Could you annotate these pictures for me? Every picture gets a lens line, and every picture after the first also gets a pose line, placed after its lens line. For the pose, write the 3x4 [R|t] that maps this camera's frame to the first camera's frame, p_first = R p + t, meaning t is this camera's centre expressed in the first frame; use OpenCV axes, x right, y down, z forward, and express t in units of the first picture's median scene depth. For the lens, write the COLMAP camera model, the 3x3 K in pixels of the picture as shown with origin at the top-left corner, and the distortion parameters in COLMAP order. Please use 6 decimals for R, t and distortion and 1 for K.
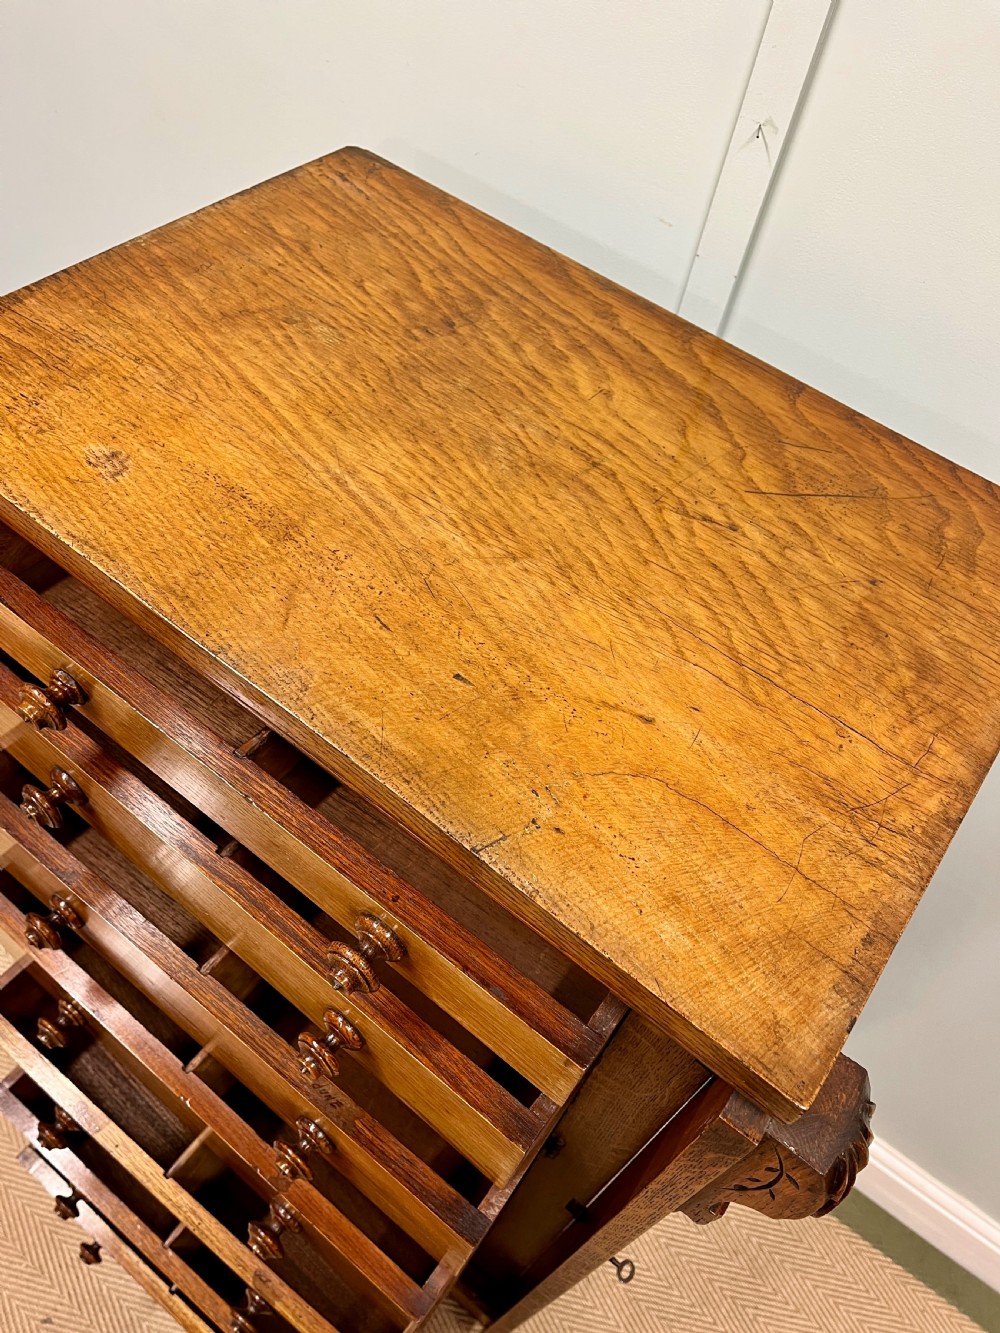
lens RADIAL K [[1009.9, 0, 511.1], [0, 1009.9, 663.6], [0, 0, 1]] dist [0.051531, -0.080421]
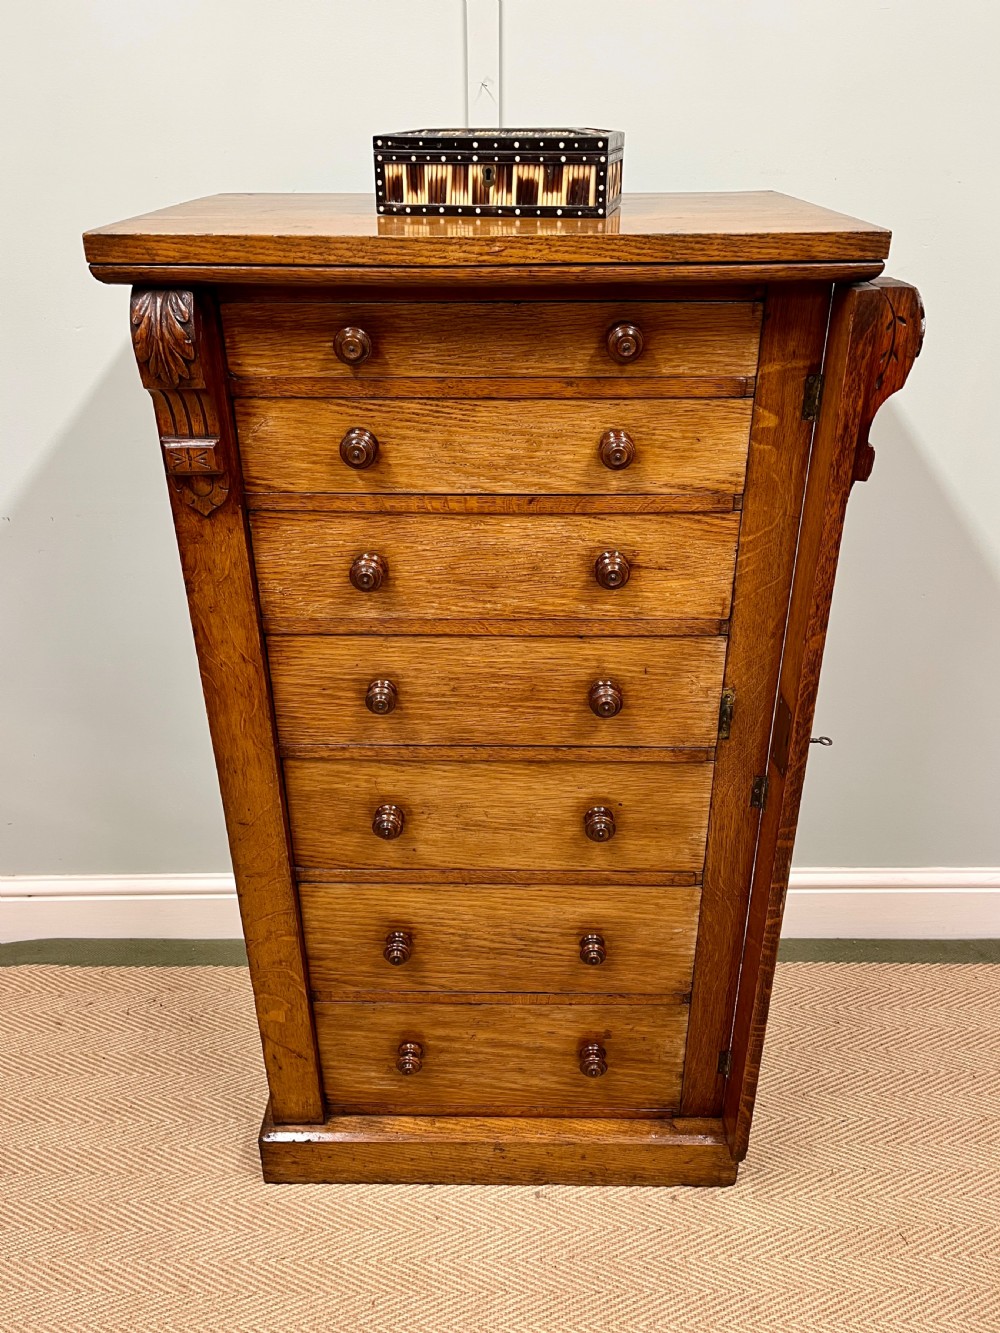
lens RADIAL K [[1027.1, 0, 500.0], [0, 1027.1, 666.5], [0, 0, 1]] dist [0.075174, -0.107425]
pose [[0.800643, -0.398372, 0.447517, -1.024641], [0.534685, 0.812101, -0.233676, 0.784562], [-0.270339, 0.426371, 0.863206, -0.114376]]
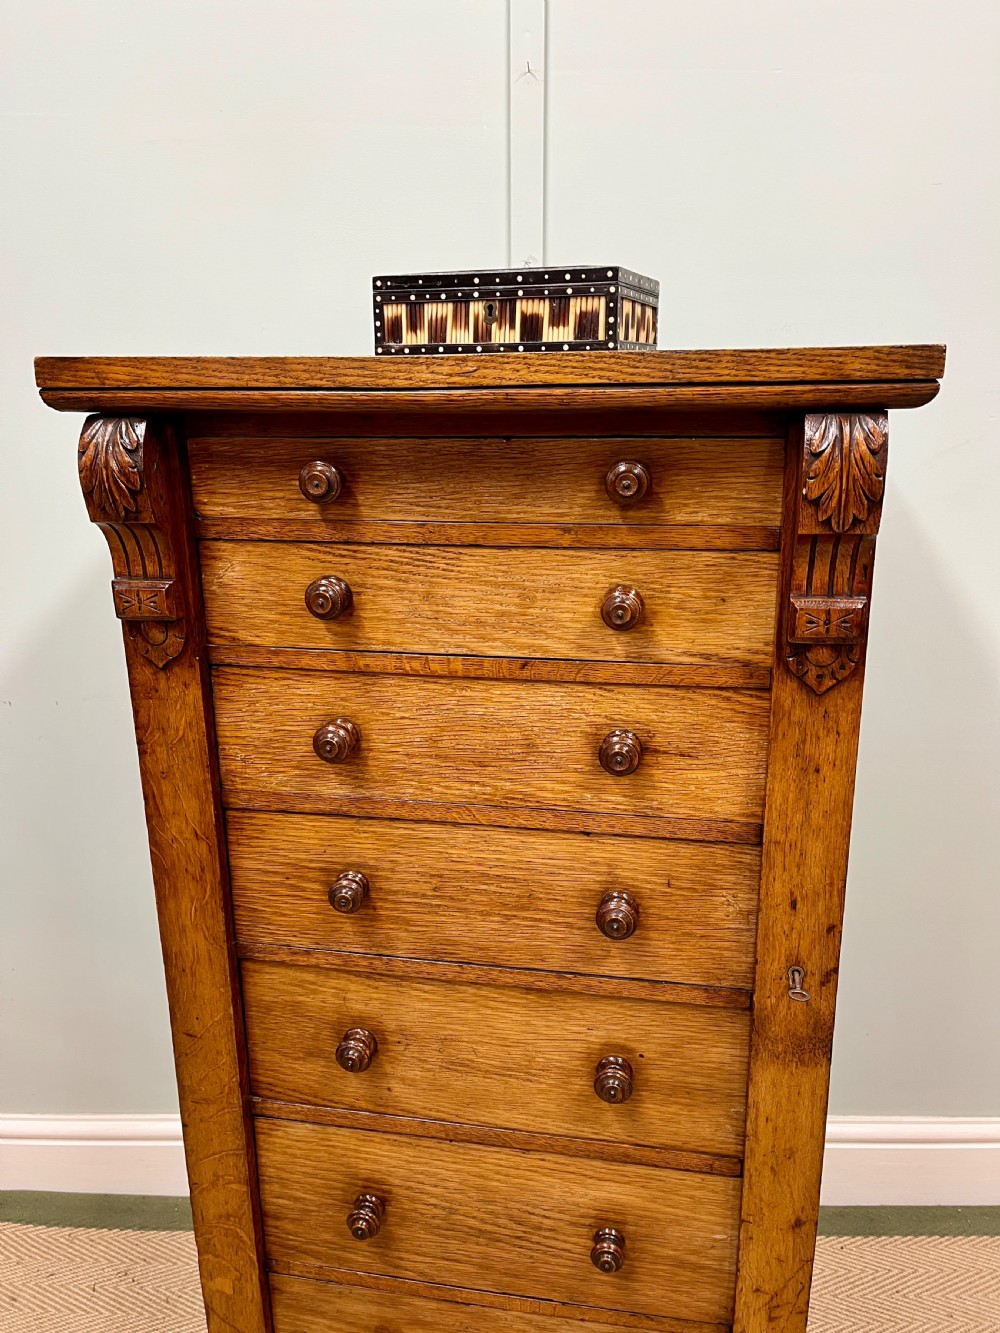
lens RADIAL K [[997.7, 0, 500.0], [0, 997.7, 666.5], [0, 0, 1]] dist [0.054782, -0.071471]
pose [[0.882517, -0.261345, 0.390977, -0.707973], [0.436541, 0.764470, -0.474361, 0.836599], [-0.174919, 0.589309, 0.788745, 0.116730]]
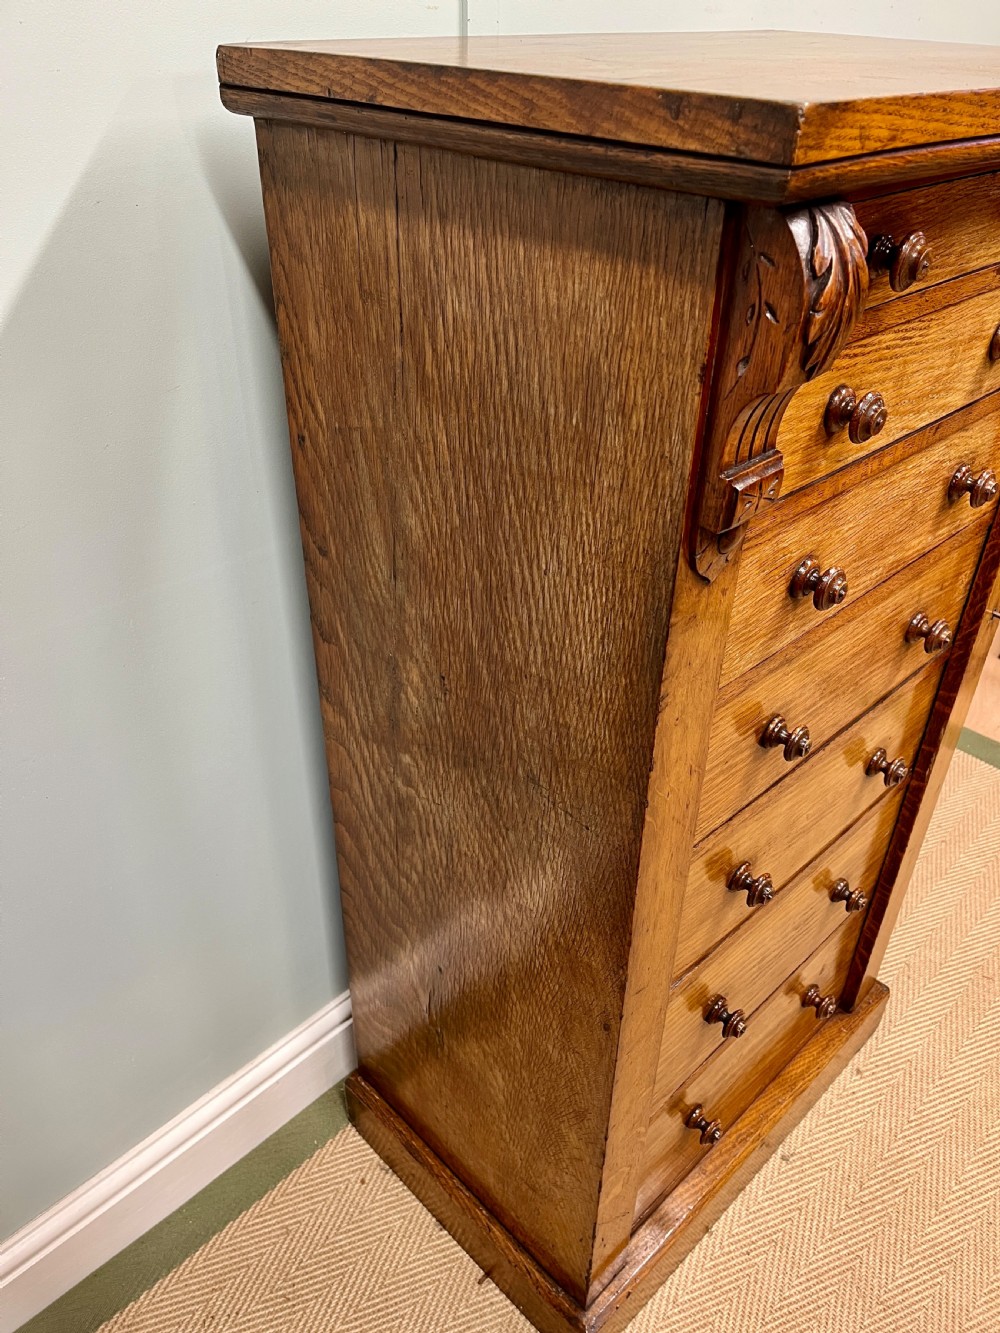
lens RADIAL K [[996.3, 0, 500.6], [0, 996.3, 670.8], [0, 0, 1]] dist [0.096882, -0.134466]
pose [[0.152840, -0.658282, 0.737092, -1.379170], [0.785275, 0.533720, 0.313824, -0.436745], [-0.599985, 0.530855, 0.598507, 0.877064]]
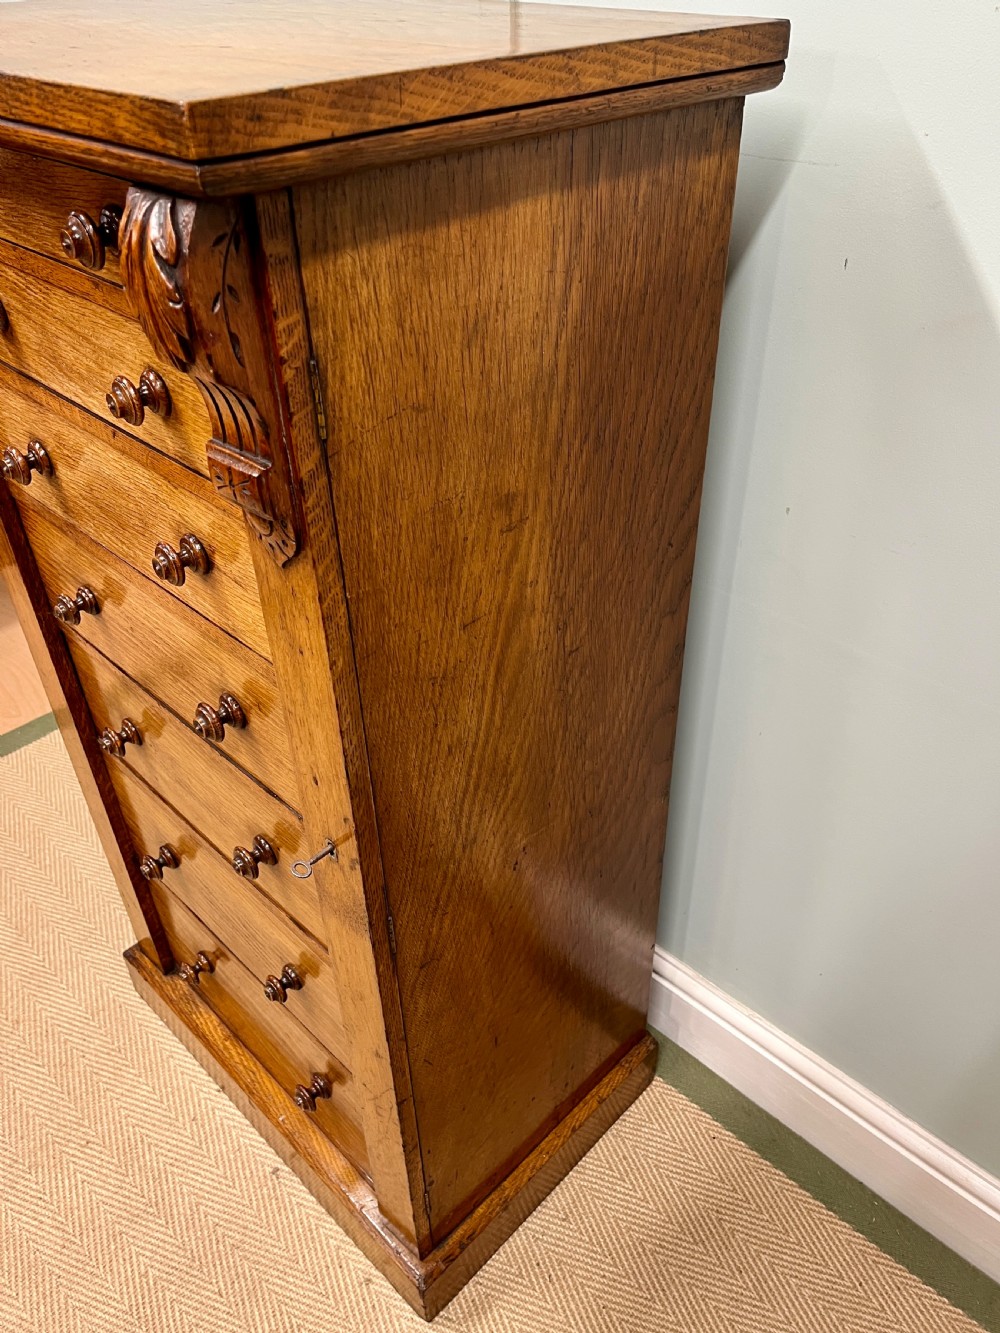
lens RADIAL K [[1017.2, 0, 509.9], [0, 1017.2, 668.0], [0, 0, 1]] dist [0.053818, -0.089723]
pose [[0.980348, -0.047331, -0.191513, 0.516457], [-0.007408, 0.961274, -0.275494, 0.823908], [0.197136, 0.271499, 0.942033, 0.177551]]
